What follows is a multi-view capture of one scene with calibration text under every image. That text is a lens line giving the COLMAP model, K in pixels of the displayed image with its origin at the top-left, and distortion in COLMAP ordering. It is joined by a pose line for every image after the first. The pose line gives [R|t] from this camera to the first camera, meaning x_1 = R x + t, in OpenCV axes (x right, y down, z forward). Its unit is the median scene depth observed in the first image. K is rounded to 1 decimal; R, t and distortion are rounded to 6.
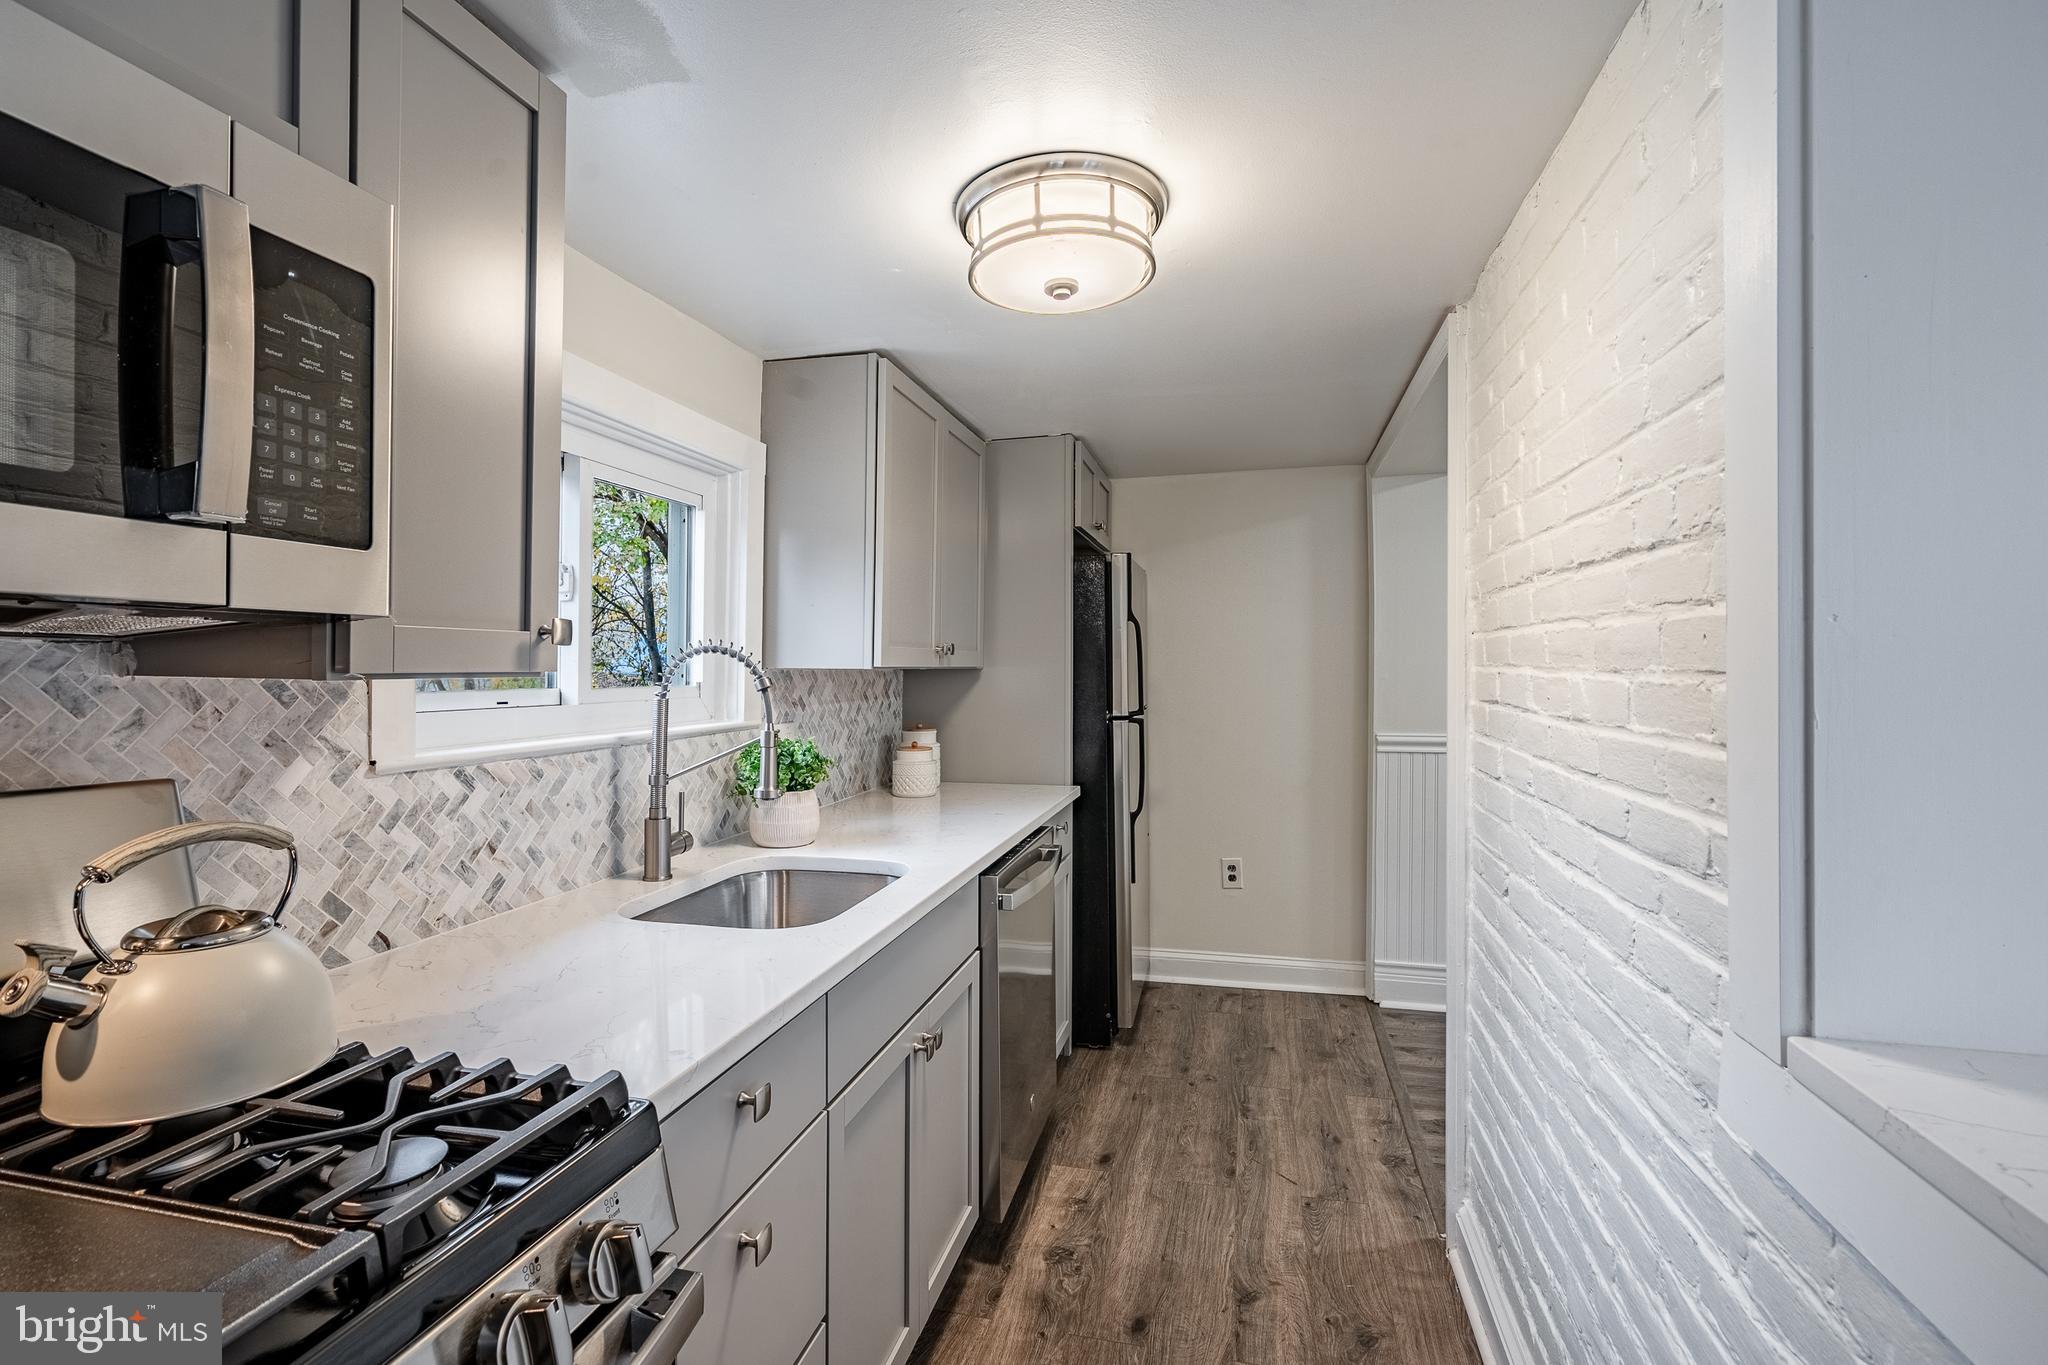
lens RADIAL K [[960.1, 0, 996.4], [0, 960.1, 683.8], [0, 0, 1]] dist [0.002249, -0.001032]
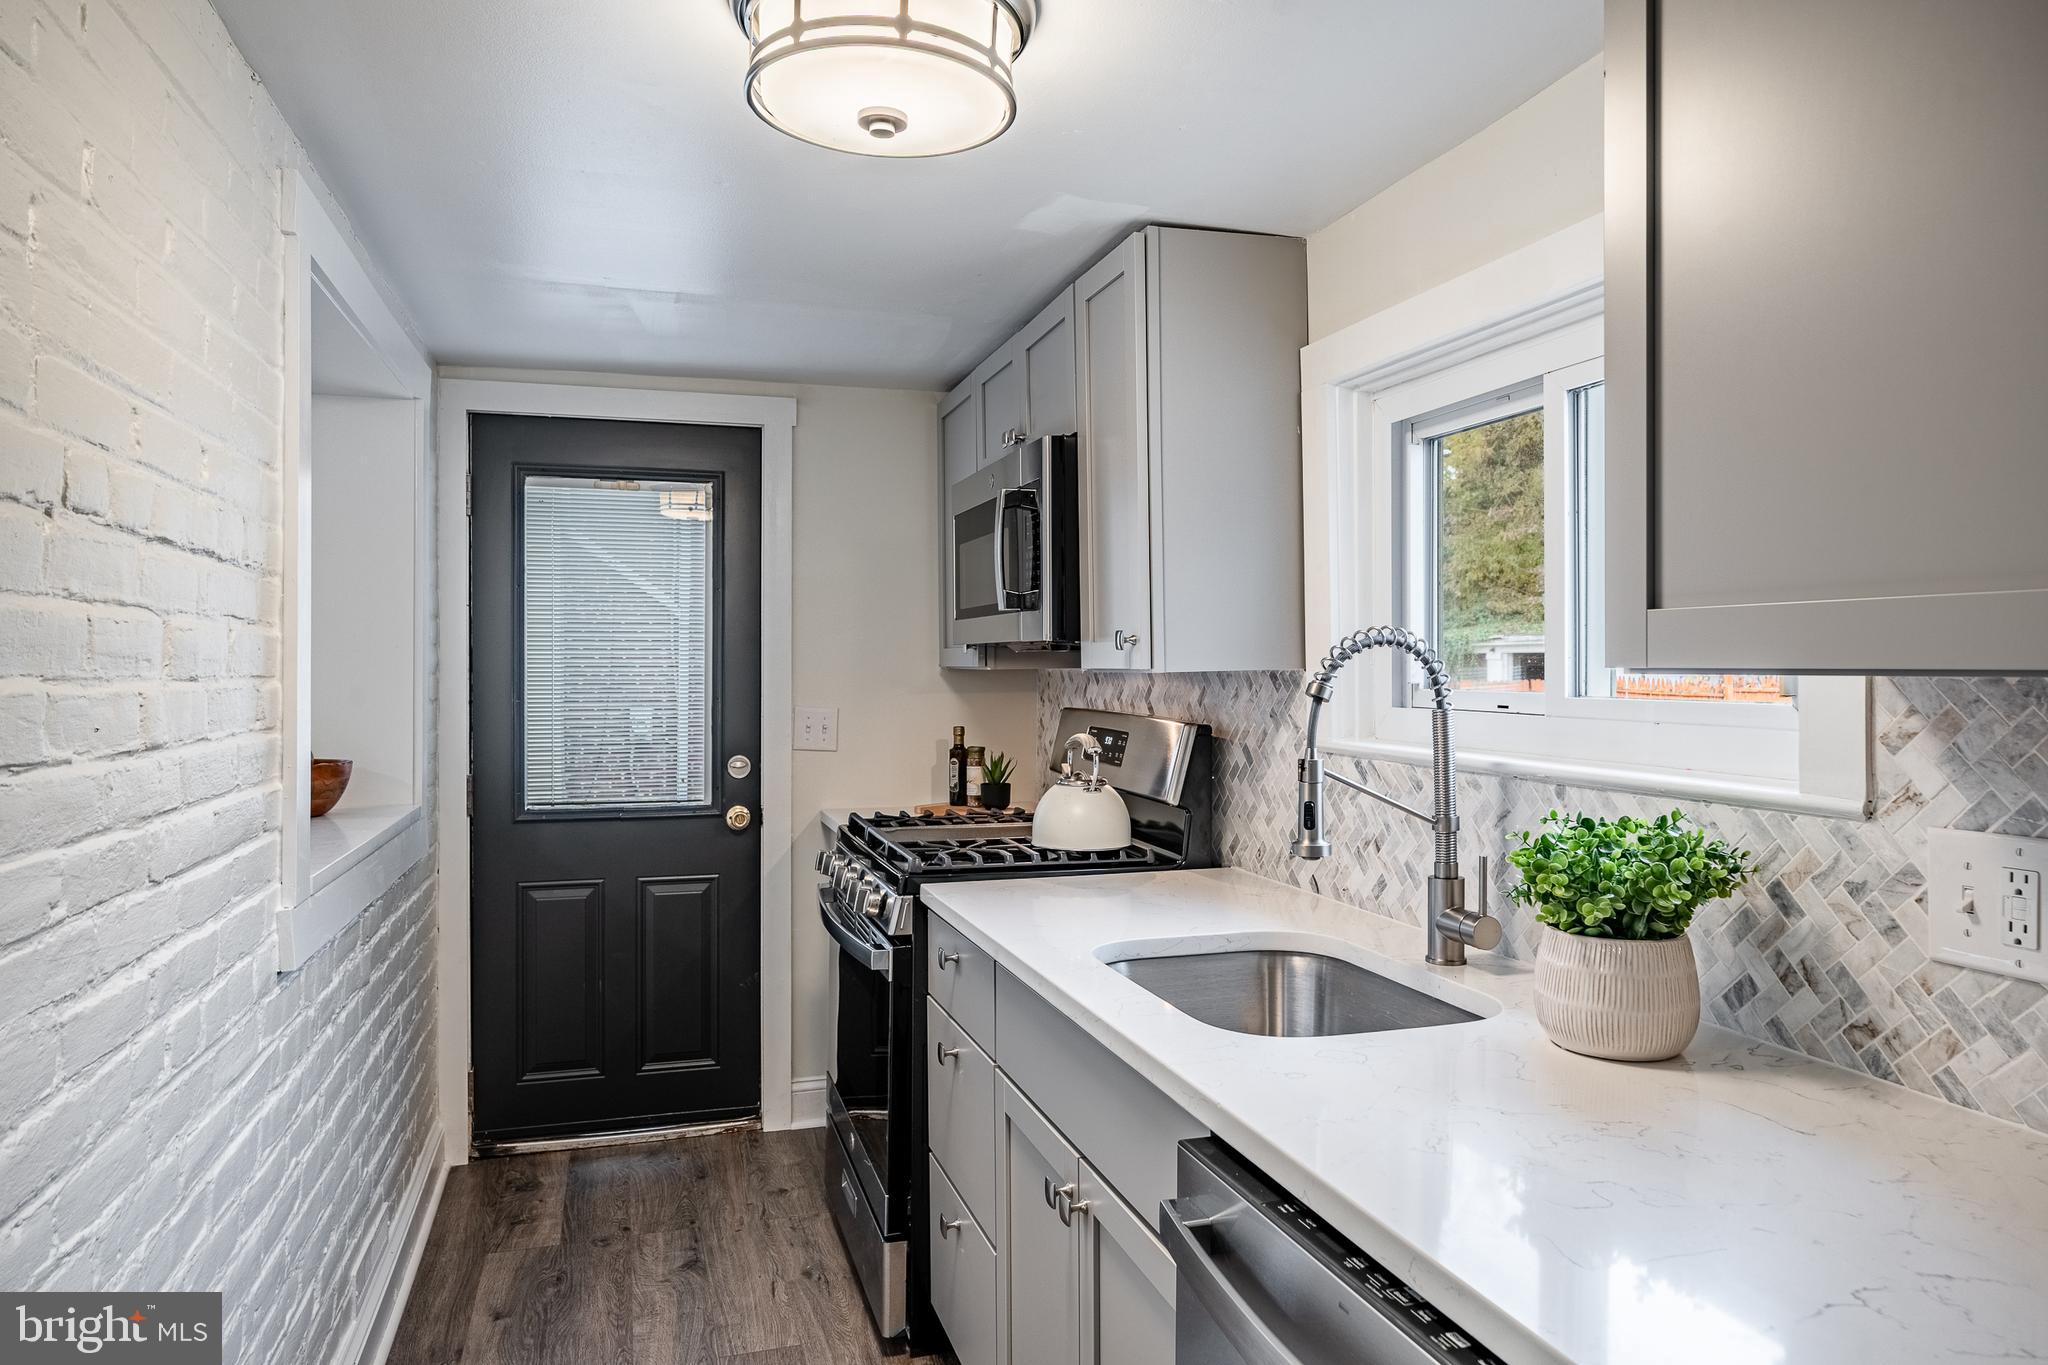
lens RADIAL K [[1285.7, 0, 1006.4], [0, 1285.7, 680.5], [0, 0, 1]] dist [0.000814, 0.001362]
pose [[-0.853875, 0.013198, -0.520312, 0.505444], [-0.003344, 0.999519, 0.030842, -0.041420], [0.520468, 0.028075, -0.853419, 1.962517]]
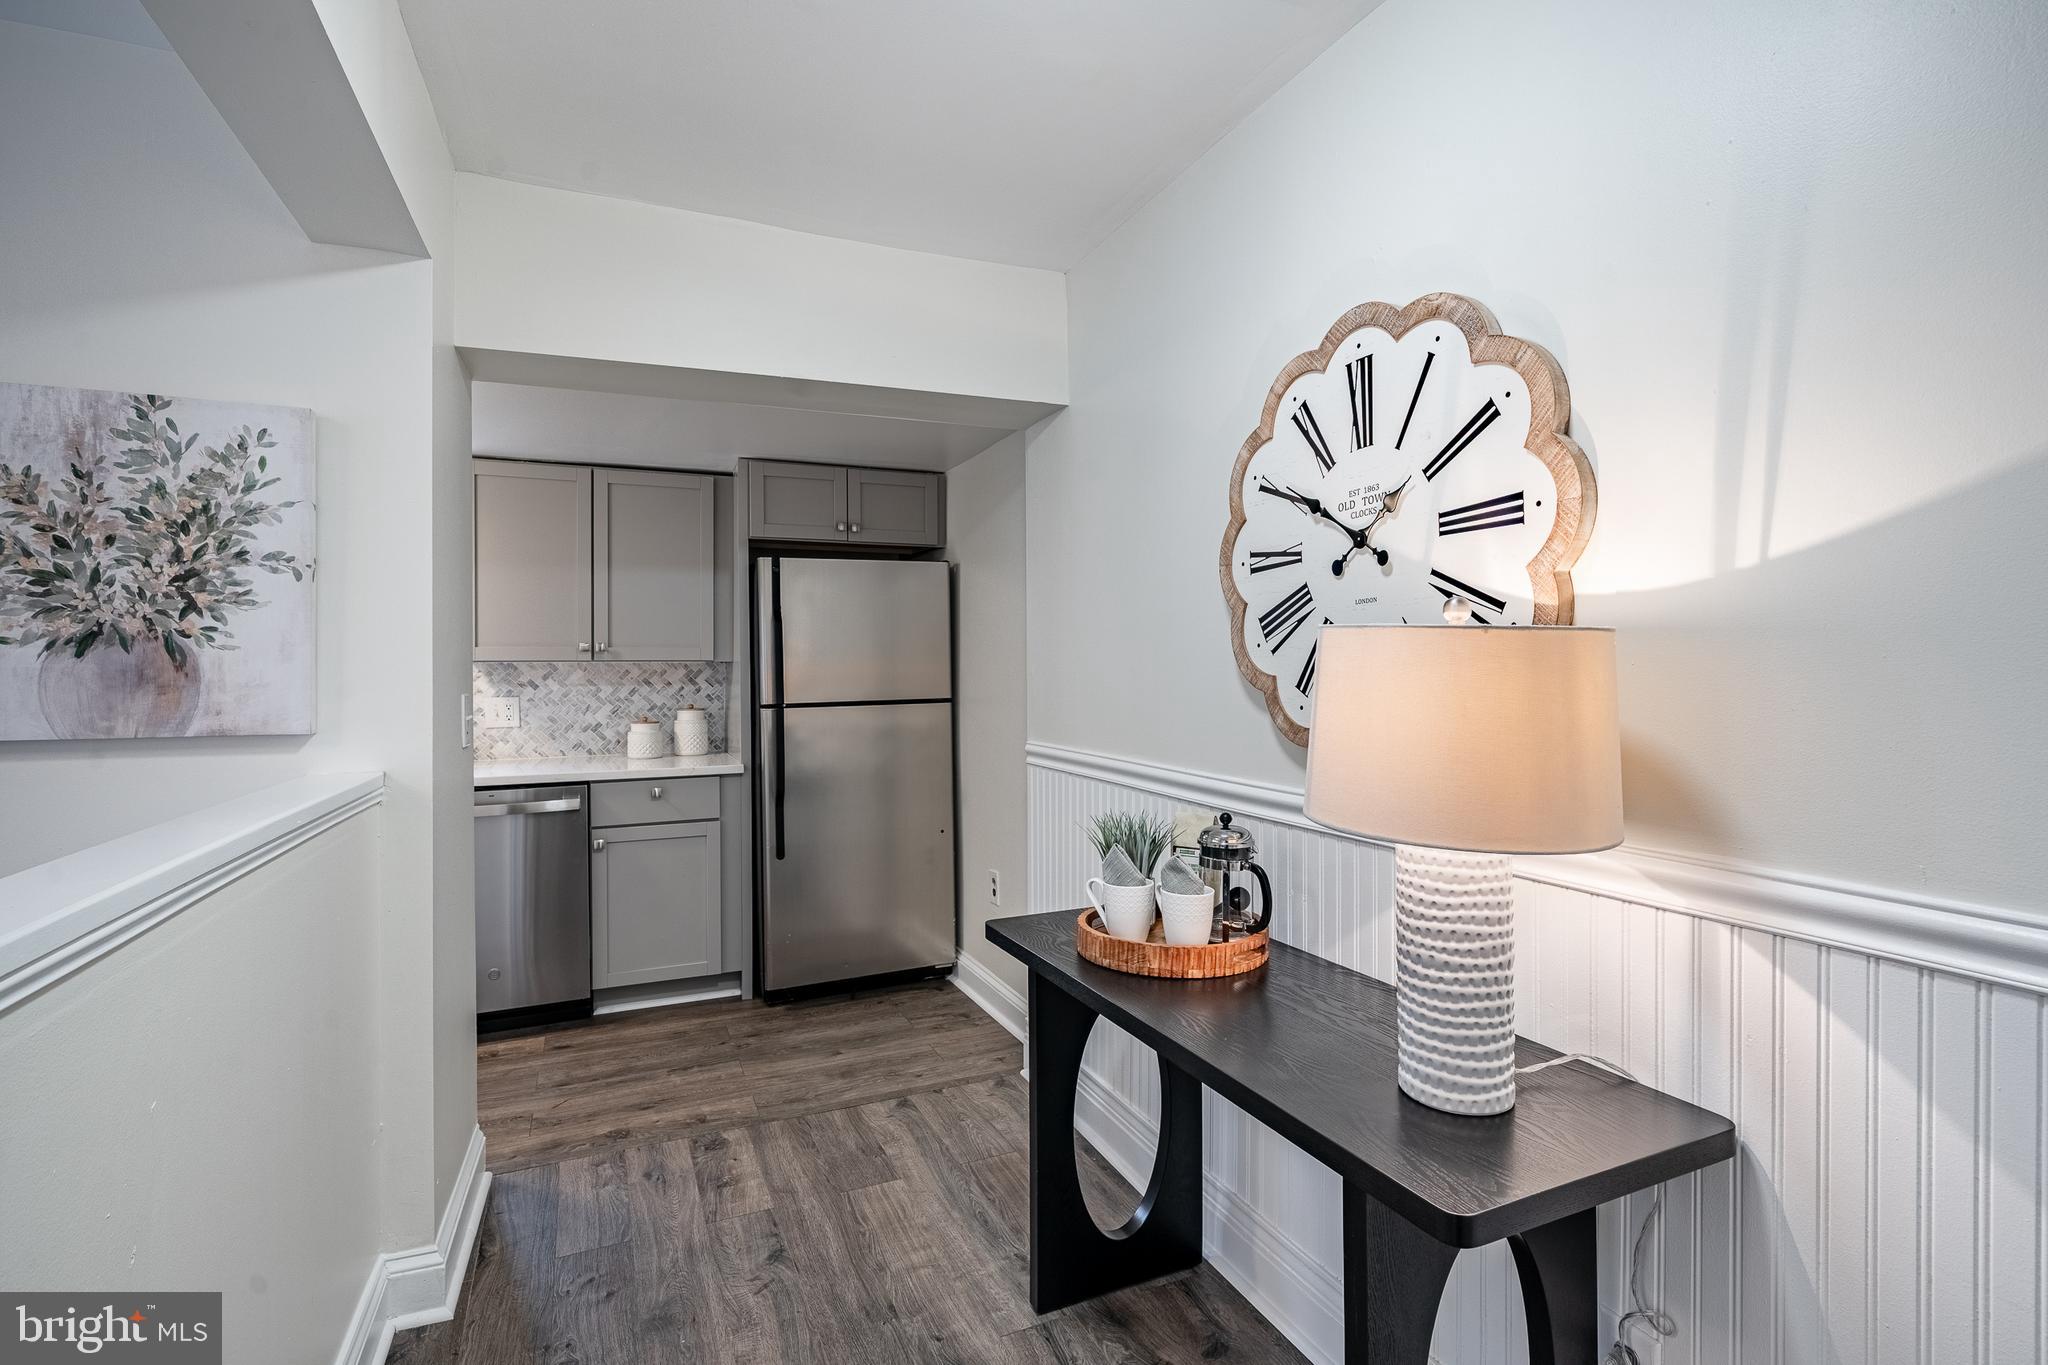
lens RADIAL K [[960.1, 0, 1013.7], [0, 960.1, 660.1], [0, 0, 1]] dist [0.002249, -0.001032]
pose [[0.608034, 0.001537, -0.793910, 2.489569], [-0.014356, 0.999856, -0.009059, -0.026836], [0.793781, 0.016905, 0.607968, 1.154635]]
